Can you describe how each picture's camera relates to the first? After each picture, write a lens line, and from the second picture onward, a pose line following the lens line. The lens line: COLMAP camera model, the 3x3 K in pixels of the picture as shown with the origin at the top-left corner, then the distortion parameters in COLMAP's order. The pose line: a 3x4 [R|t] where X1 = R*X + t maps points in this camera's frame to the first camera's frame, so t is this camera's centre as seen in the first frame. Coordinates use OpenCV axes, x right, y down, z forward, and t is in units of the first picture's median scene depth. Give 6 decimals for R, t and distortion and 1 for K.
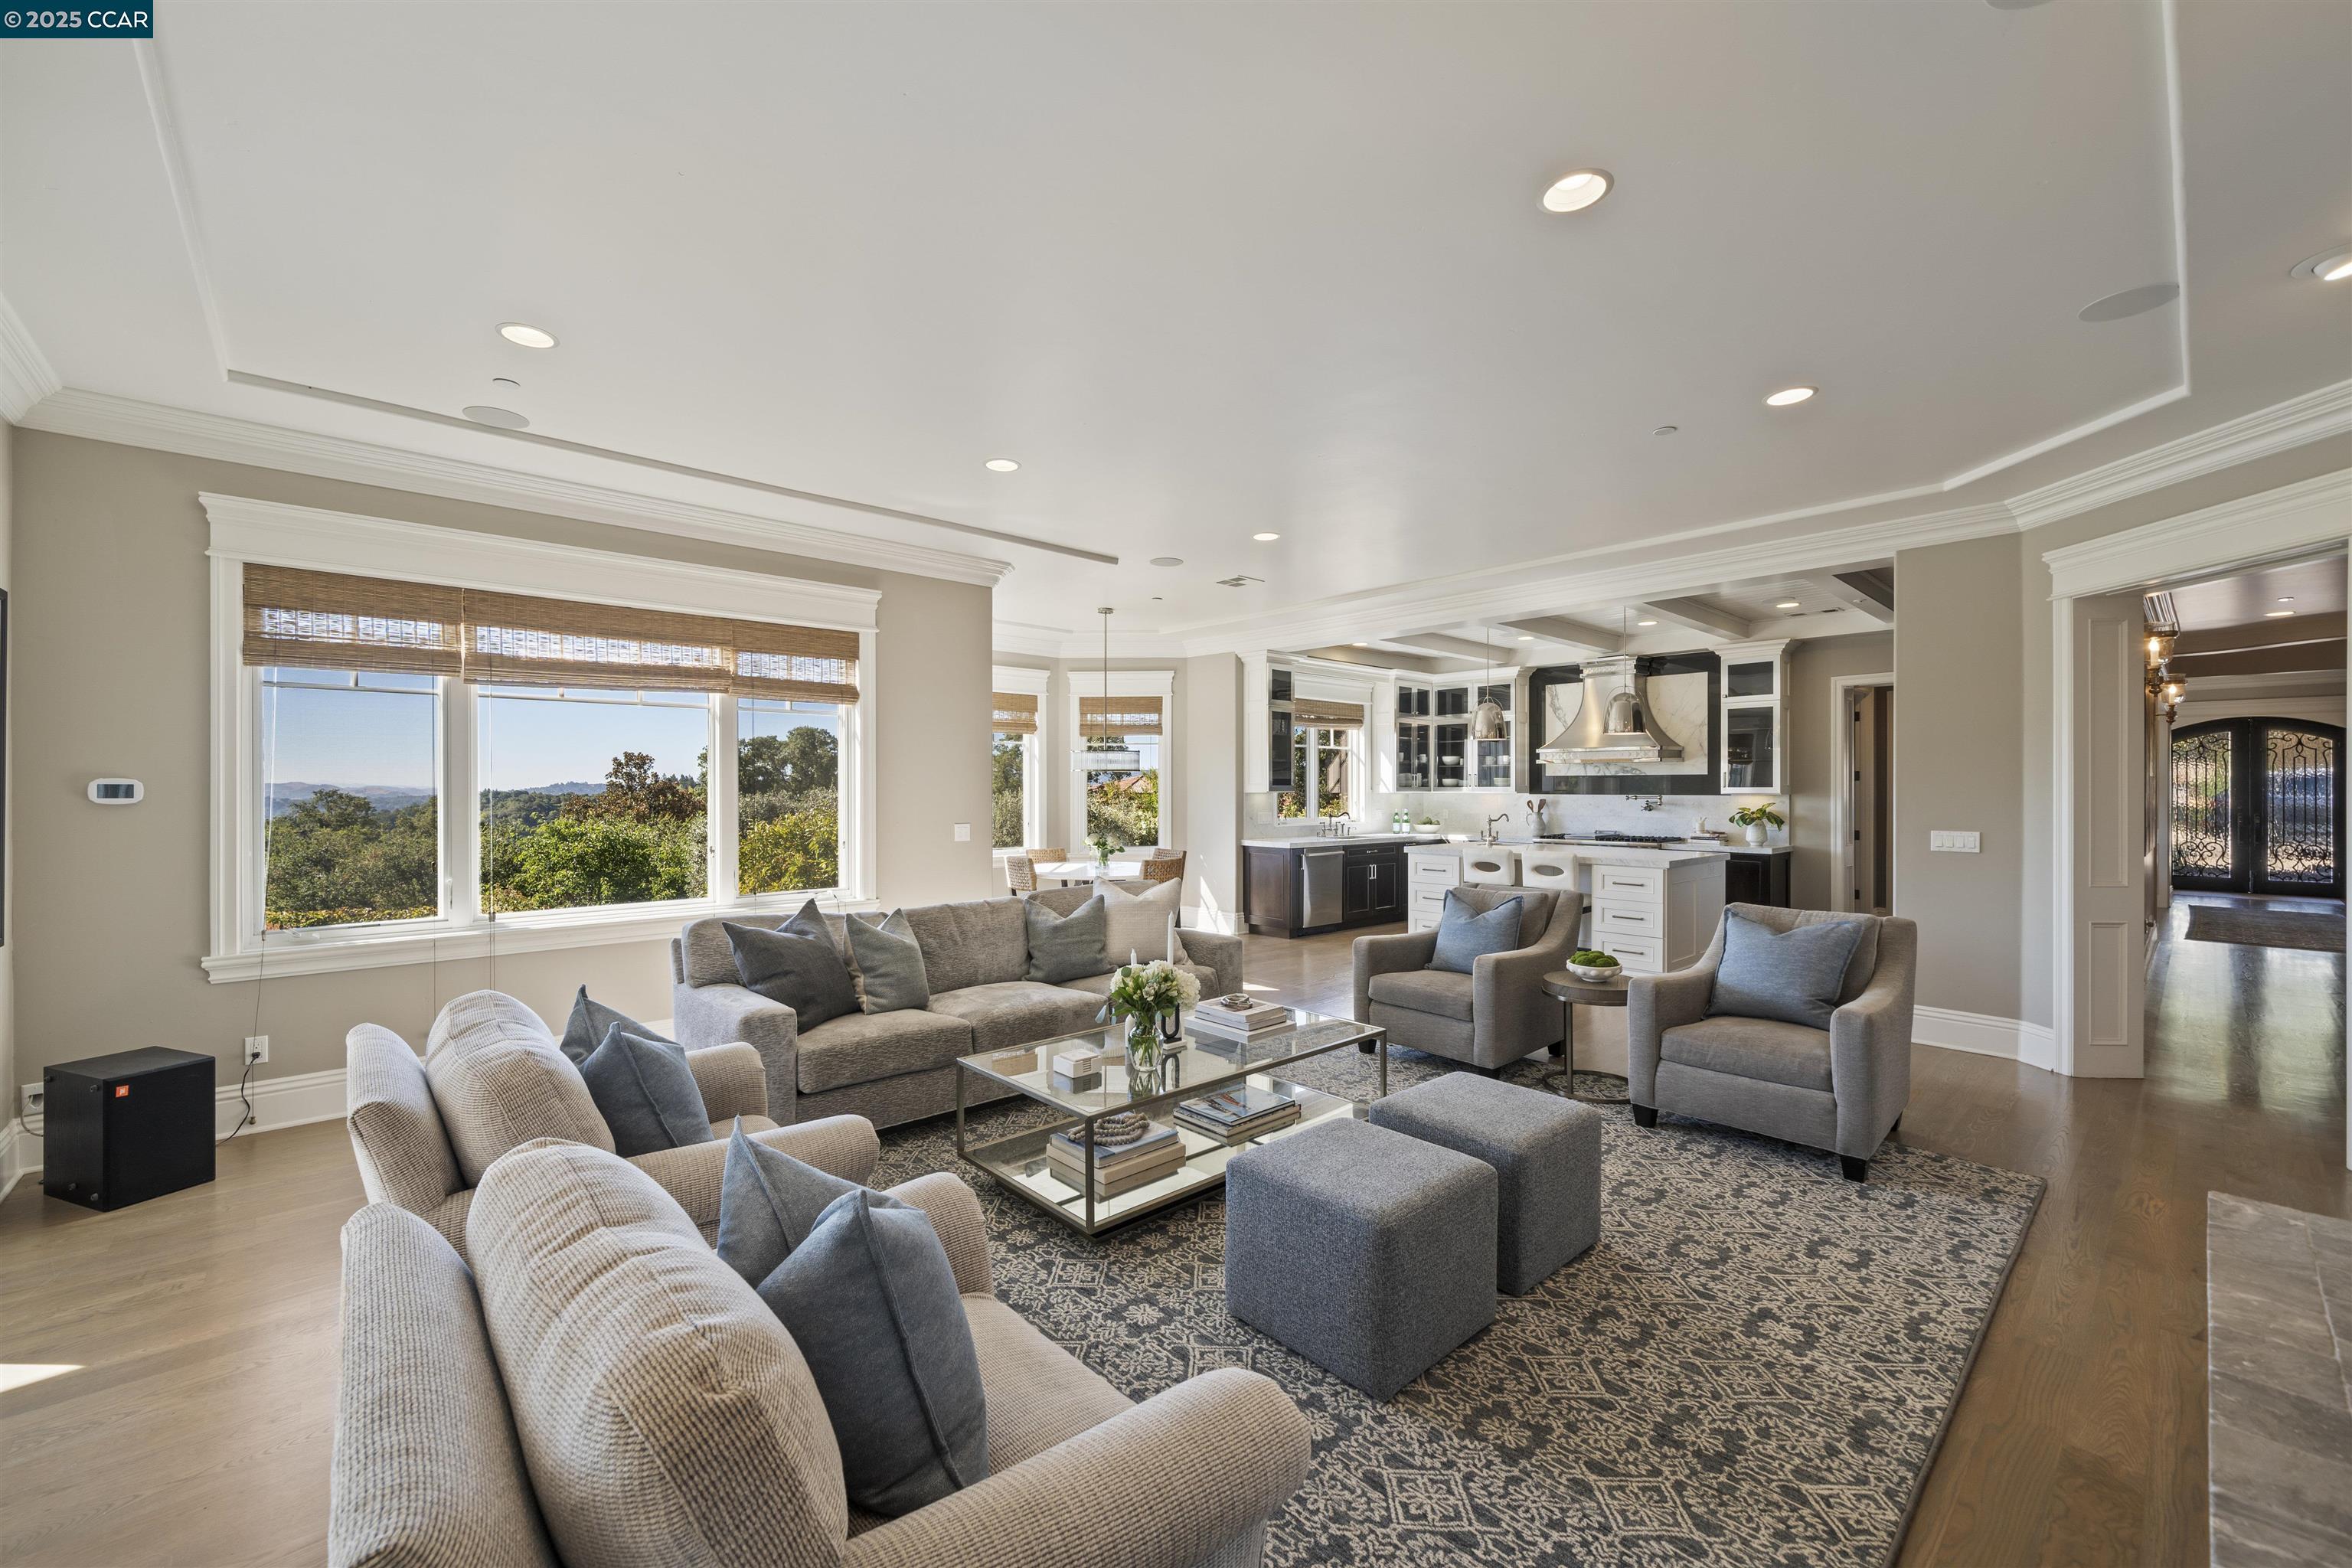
lens RADIAL K [[945.2, 0, 1157.4], [0, 945.2, 782.4], [0, 0, 1]] dist [-0.002604, -0.001007]
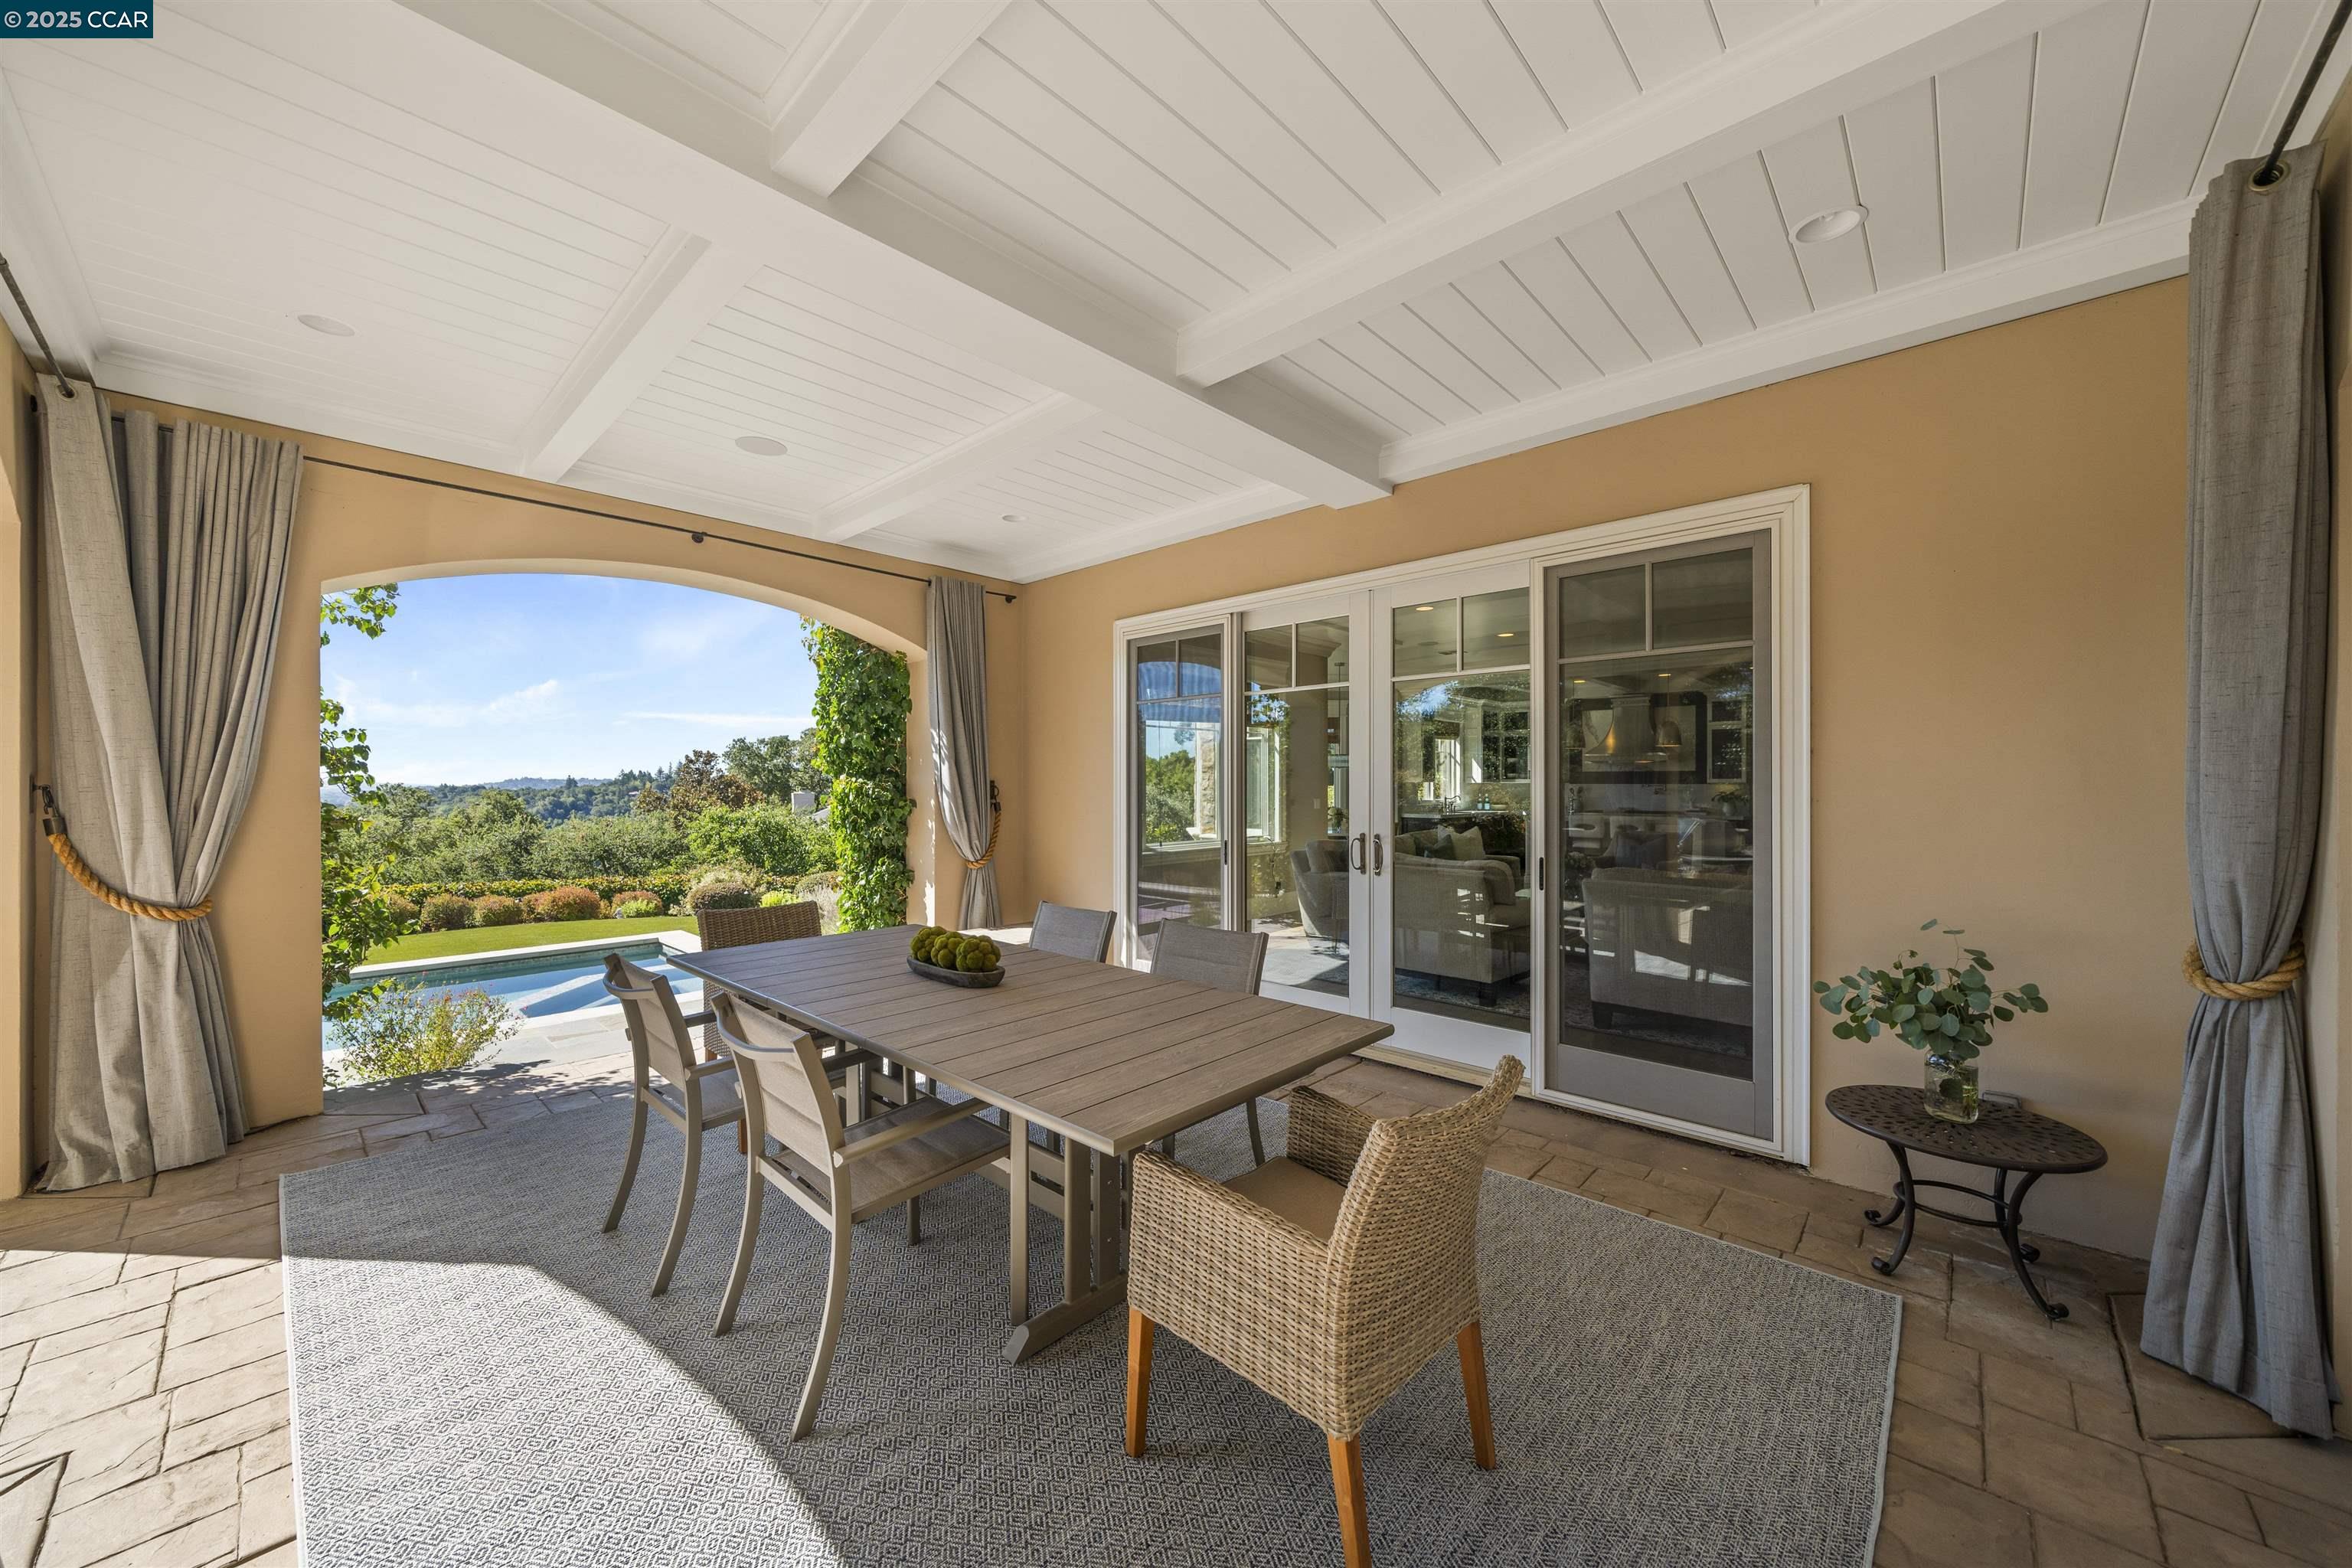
lens RADIAL K [[857.6, 0, 1170.3], [0, 857.6, 791.2], [0, 0, 1]] dist [-0.000650, -0.000014]
pose [[0.996182, 0.000725, 0.087296, -0.769150], [-0.001960, 0.999899, 0.014070, 0.013301], [-0.087277, -0.014188, 0.996083, -0.639054]]
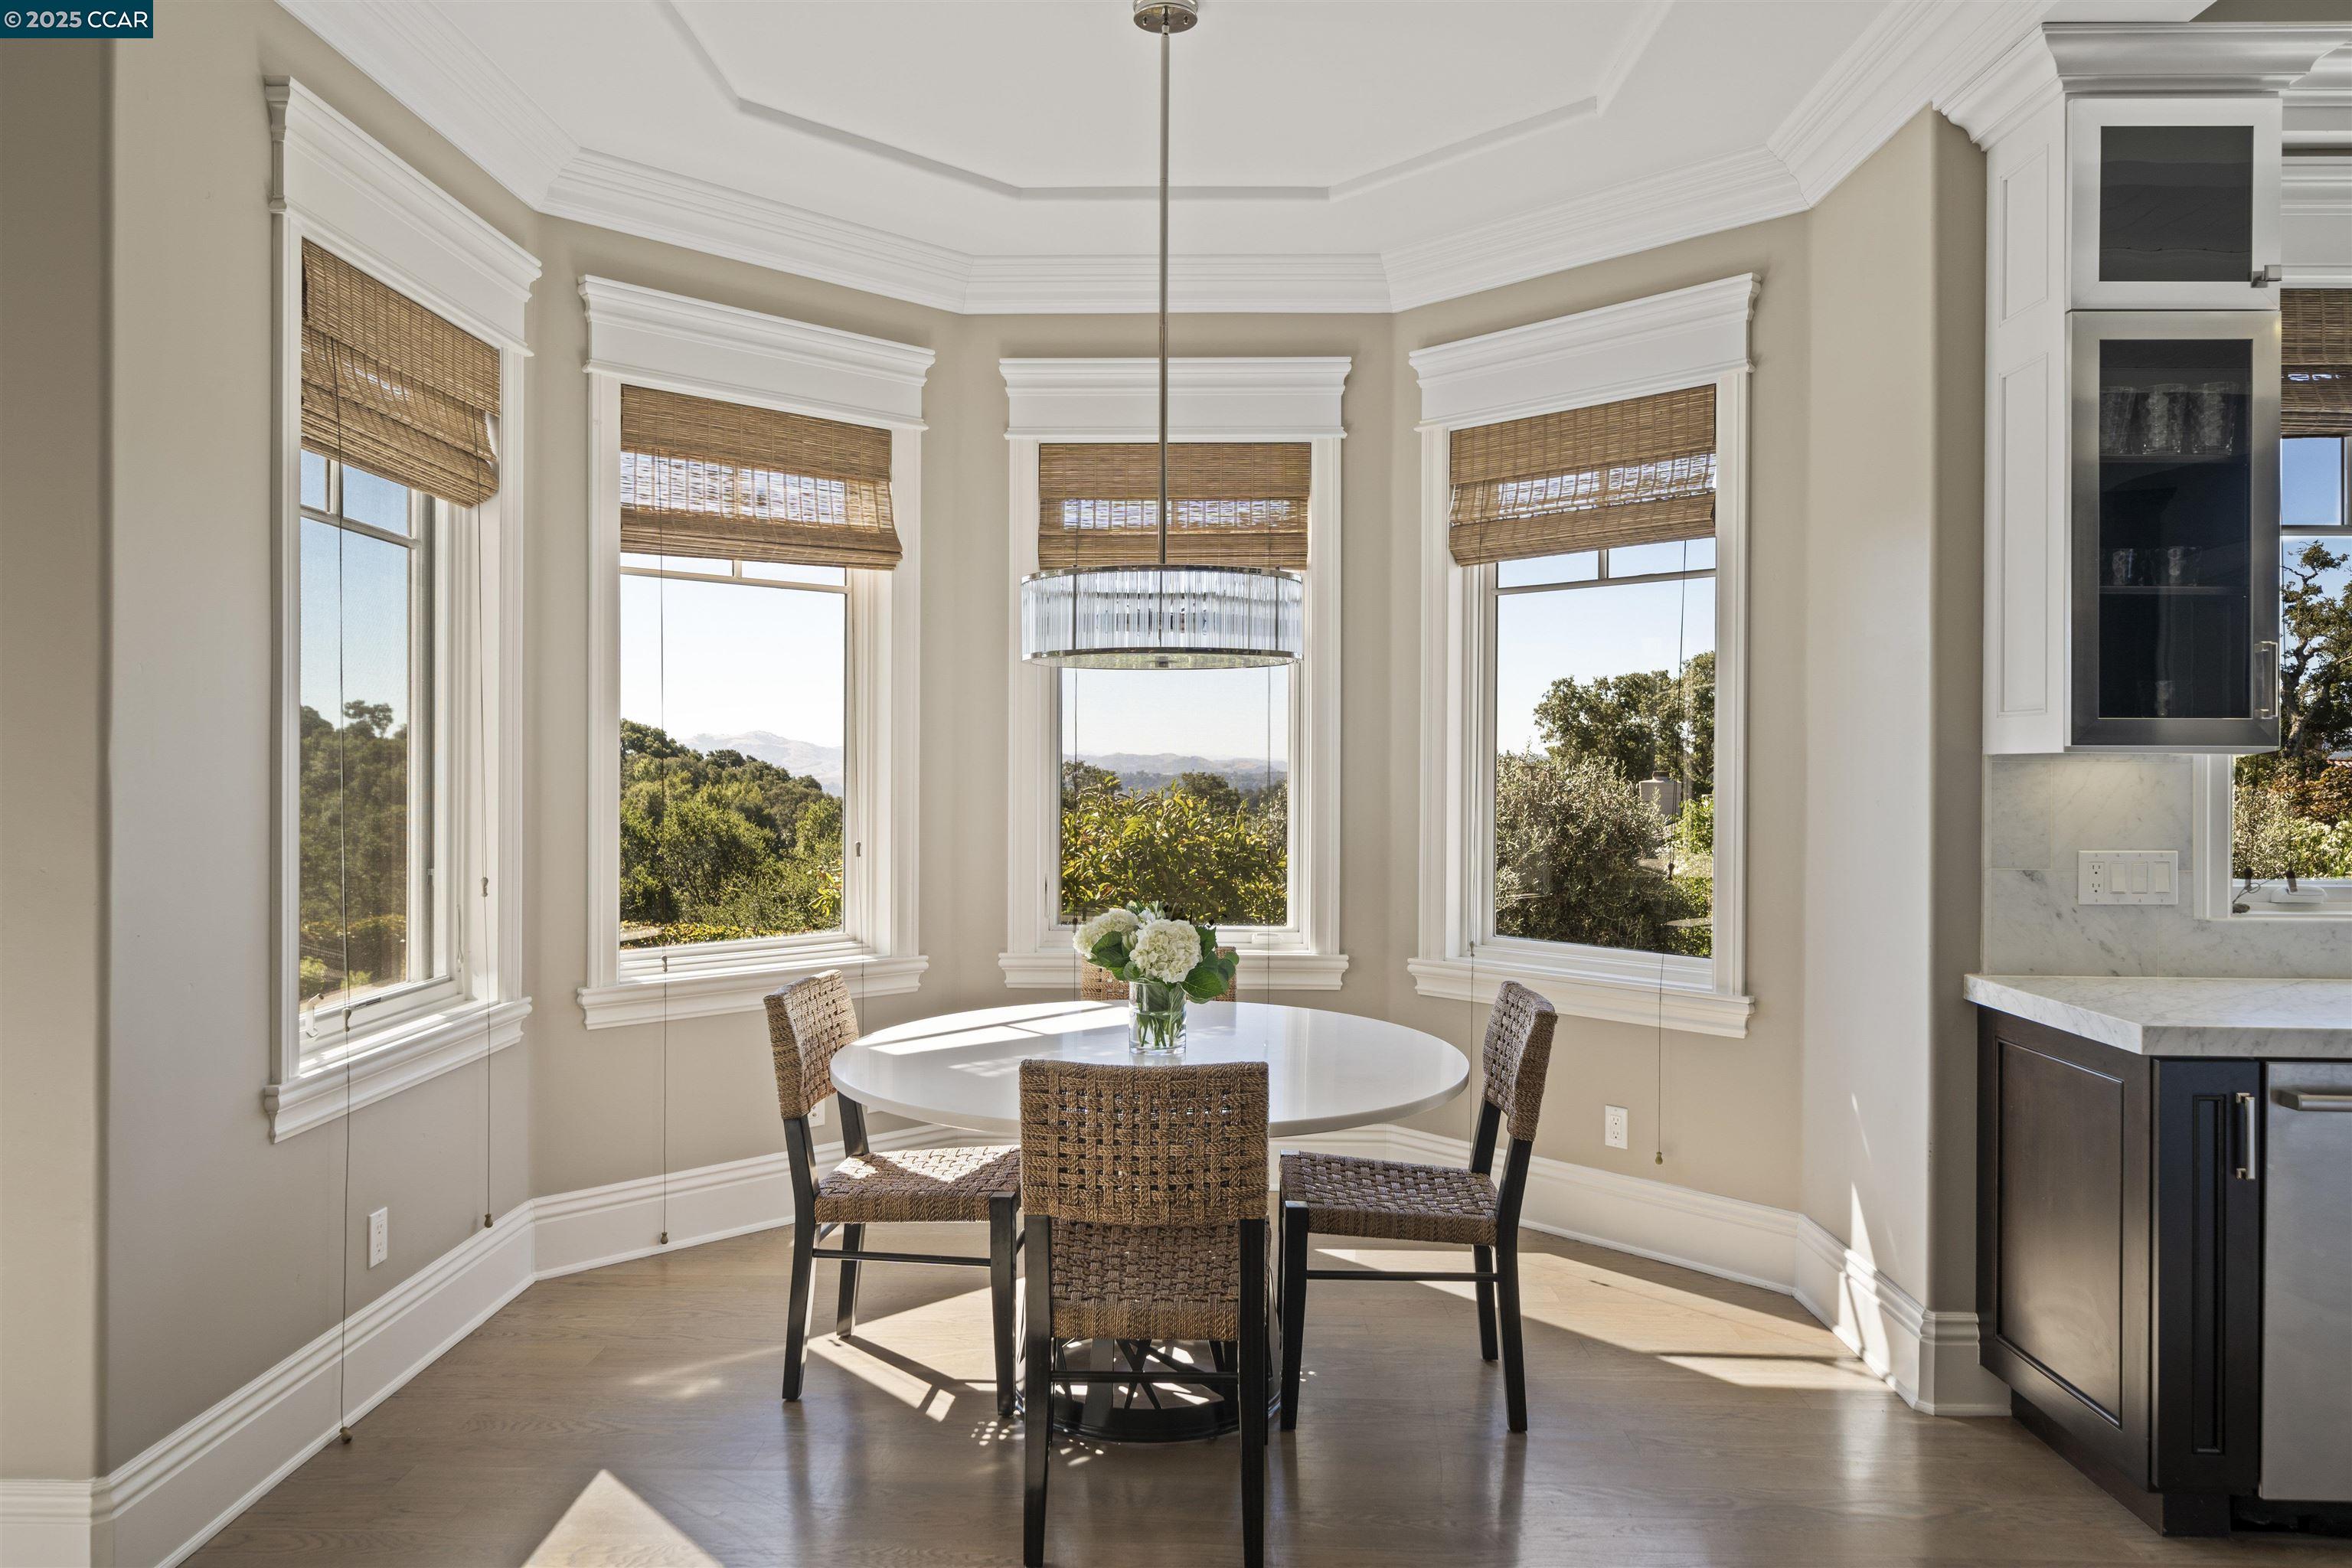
lens RADIAL K [[1563.4, 0, 1170.5], [0, 1563.4, 777.5], [0, 0, 1]] dist [-0.000277, -0.001371]
pose [[0.732862, 0.011274, -0.680284, 0.392304], [-0.000766, 0.999876, 0.015746, 0.020488], [0.680377, -0.011019, 0.732779, 1.228926]]
